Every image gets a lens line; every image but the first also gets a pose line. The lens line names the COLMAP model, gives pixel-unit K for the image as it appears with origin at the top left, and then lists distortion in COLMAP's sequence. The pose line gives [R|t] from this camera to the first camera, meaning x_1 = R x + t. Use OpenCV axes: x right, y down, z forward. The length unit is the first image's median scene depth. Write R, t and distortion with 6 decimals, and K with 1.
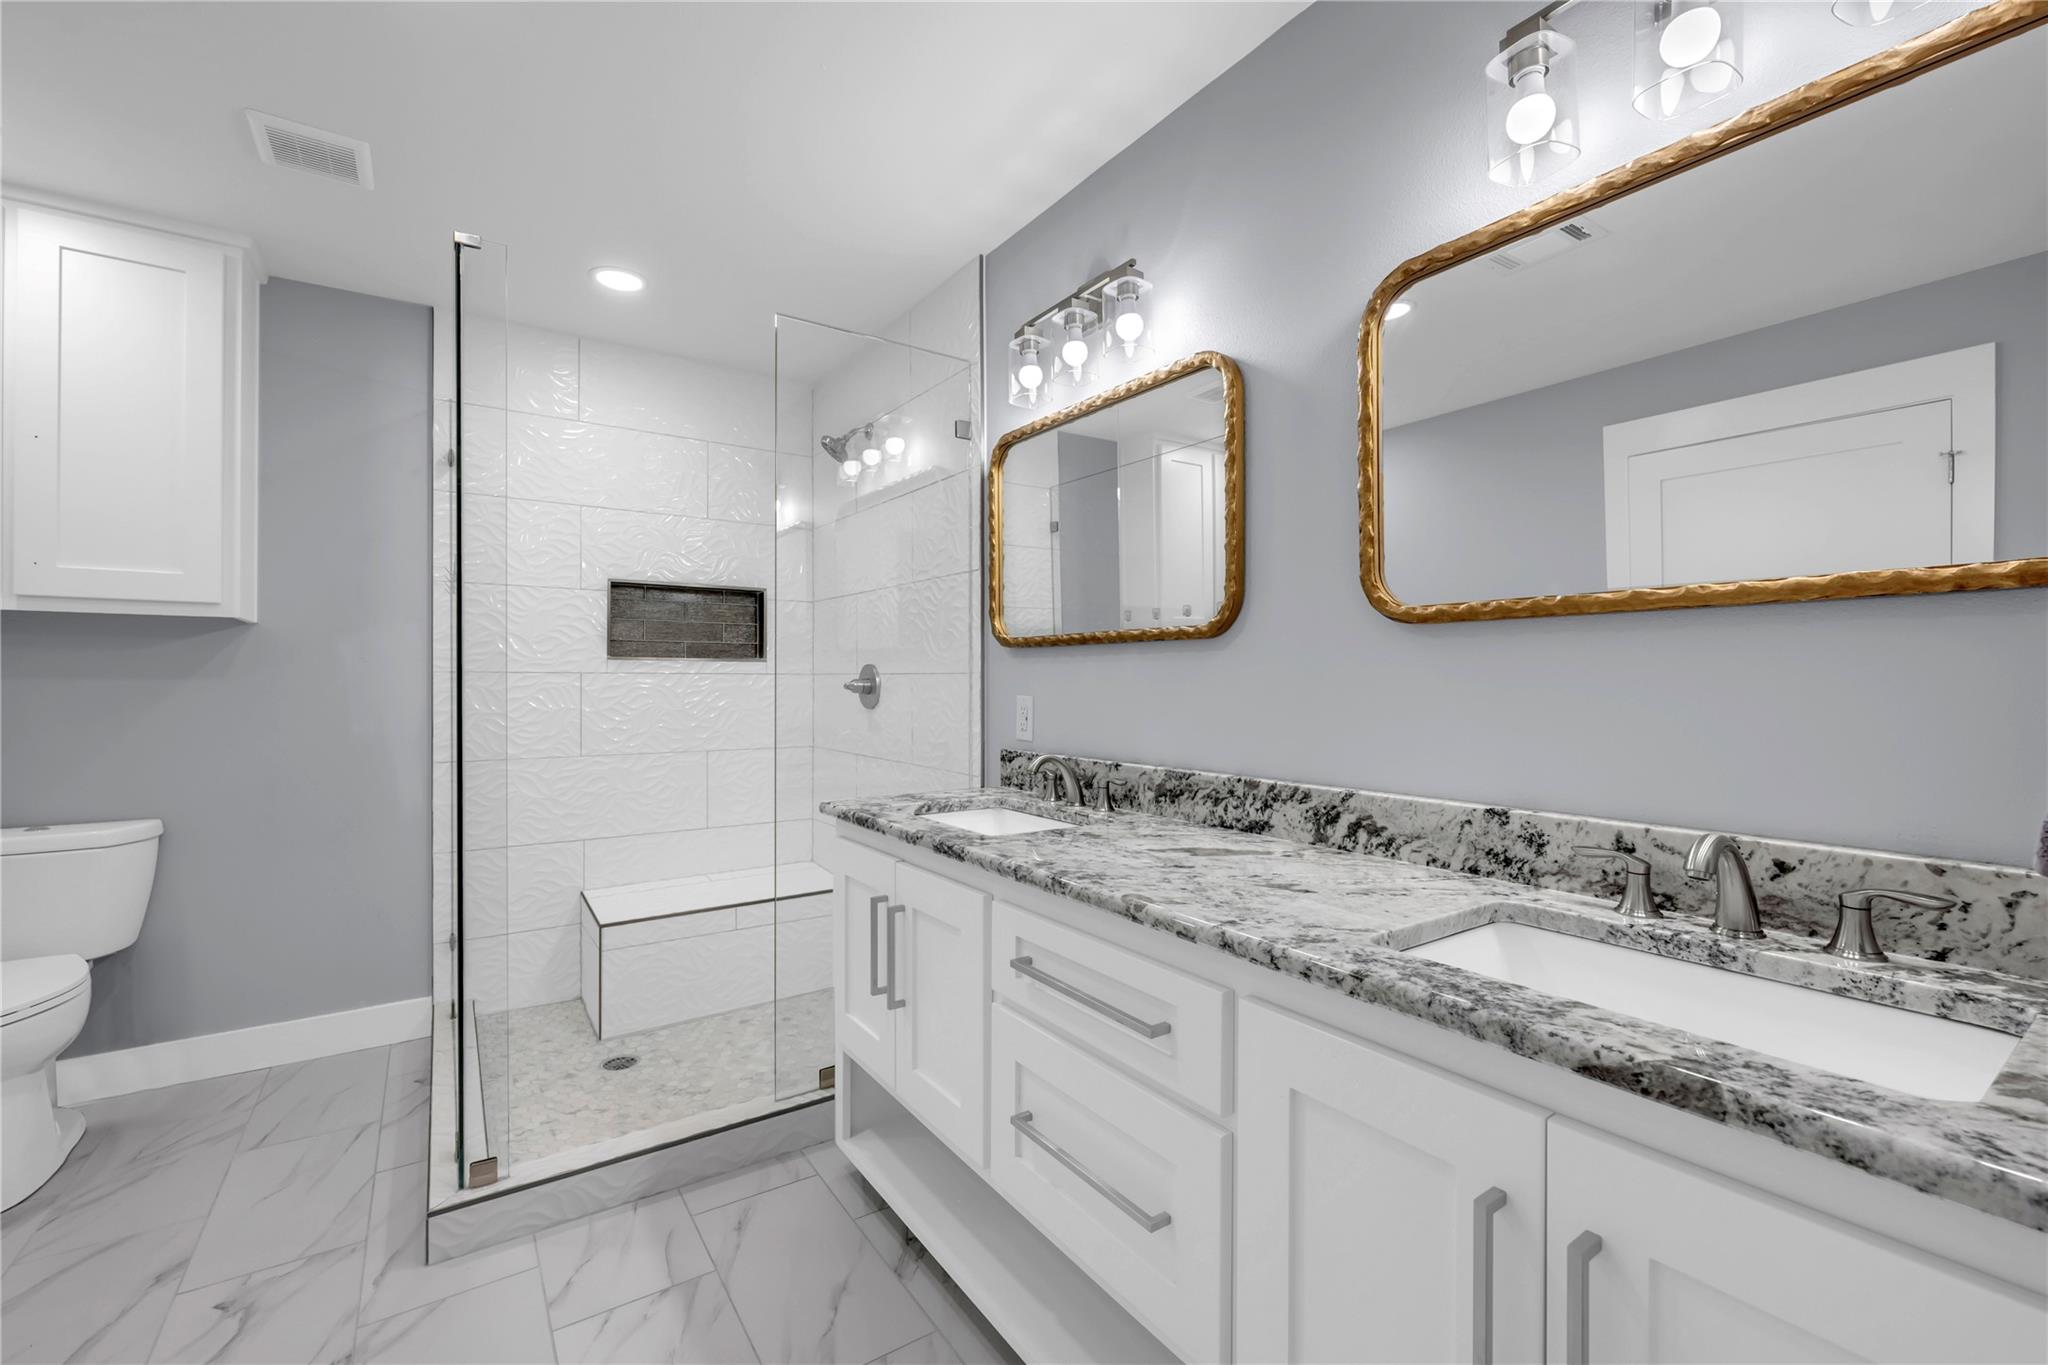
lens RADIAL K [[840.9, 0, 1002.6], [0, 840.9, 685.9], [0, 0, 1]] dist [-0.002038, -0.000672]
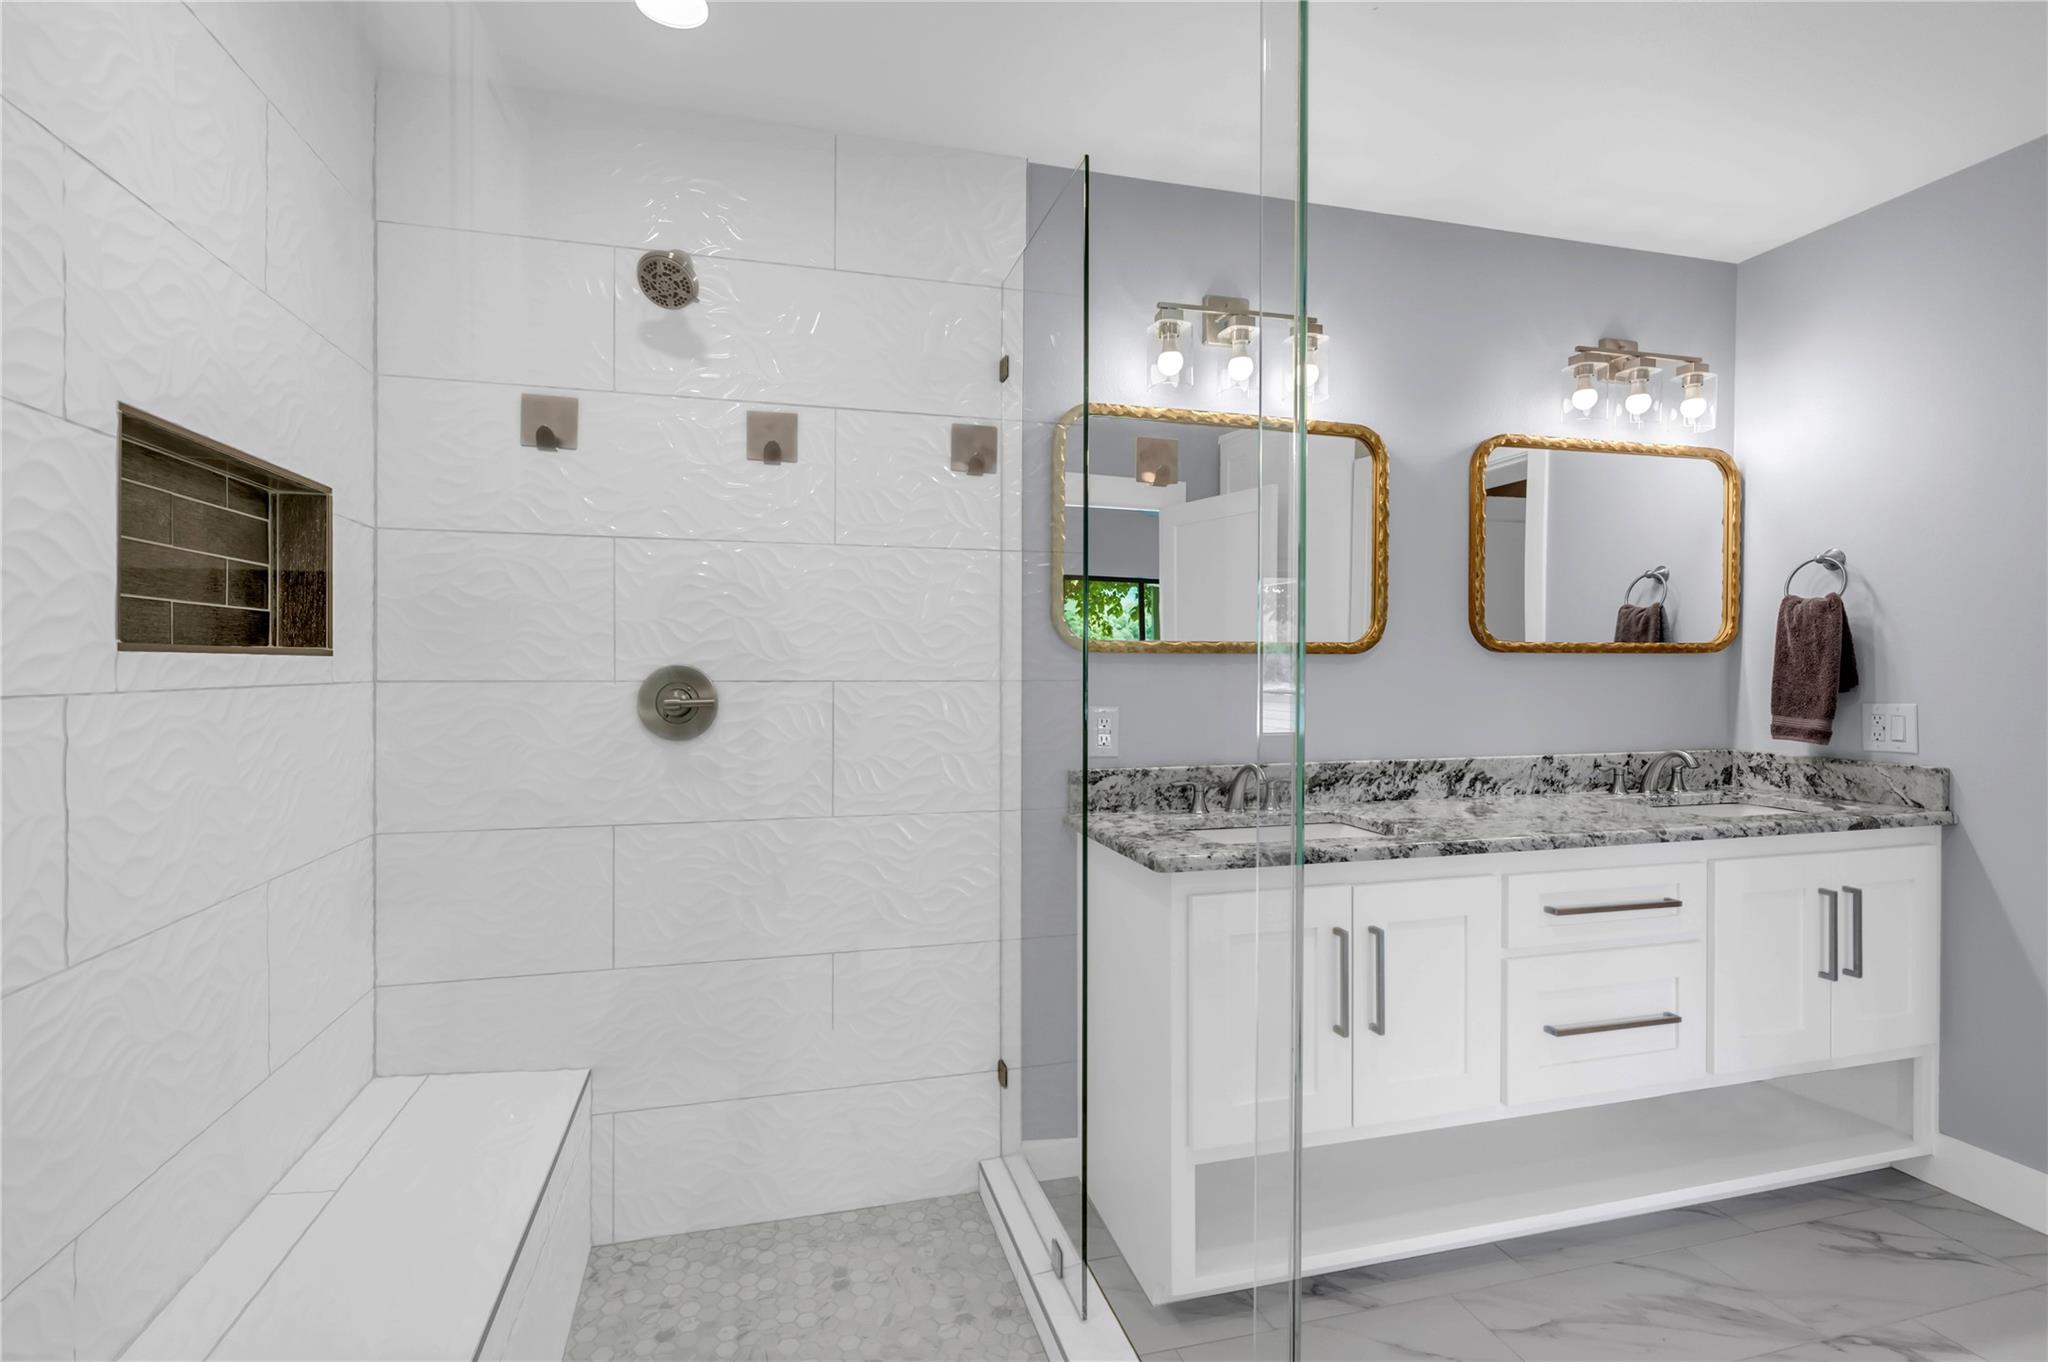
lens RADIAL K [[955.0, 0, 1025.2], [0, 955.0, 682.0], [0, 0, 1]] dist [-0.002325, -0.001419]
pose [[0.335703, -0.017474, 0.941806, -1.425700], [0.007776, 0.999845, 0.015779, -0.045525], [-0.941936, 0.002026, 0.335787, 1.118693]]
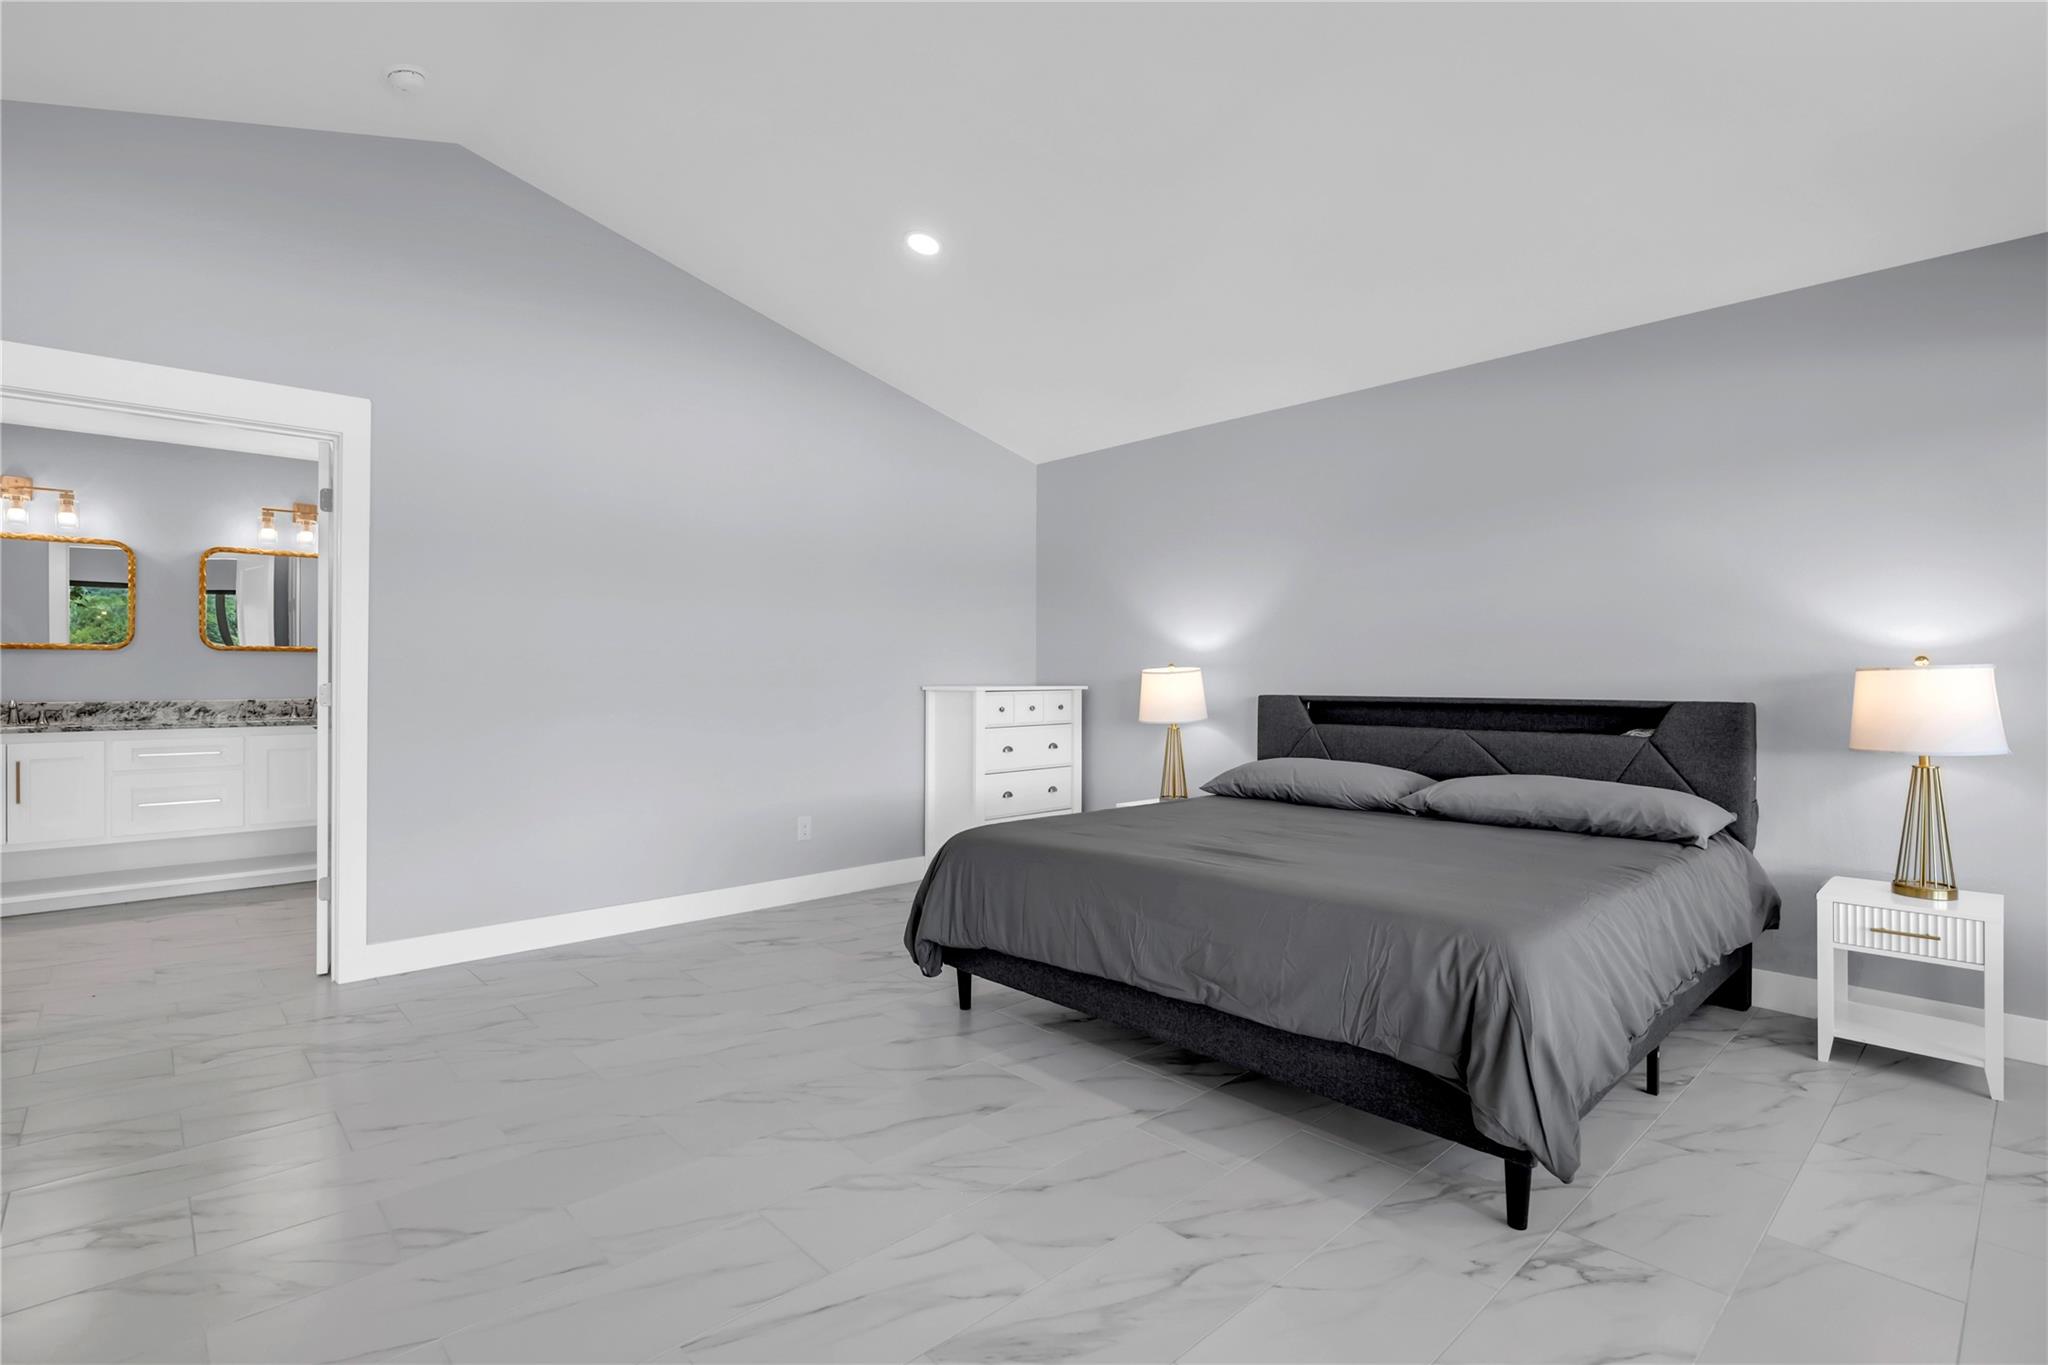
lens RADIAL K [[955.0, 0, 1005.9], [0, 955.0, 689.0], [0, 0, 1]] dist [-0.002325, -0.001419]
pose [[-0.145954, -0.015995, 0.989162, -3.444973], [0.004332, 0.999849, 0.016807, 0.032046], [-0.989282, 0.006738, -0.145863, -1.450933]]
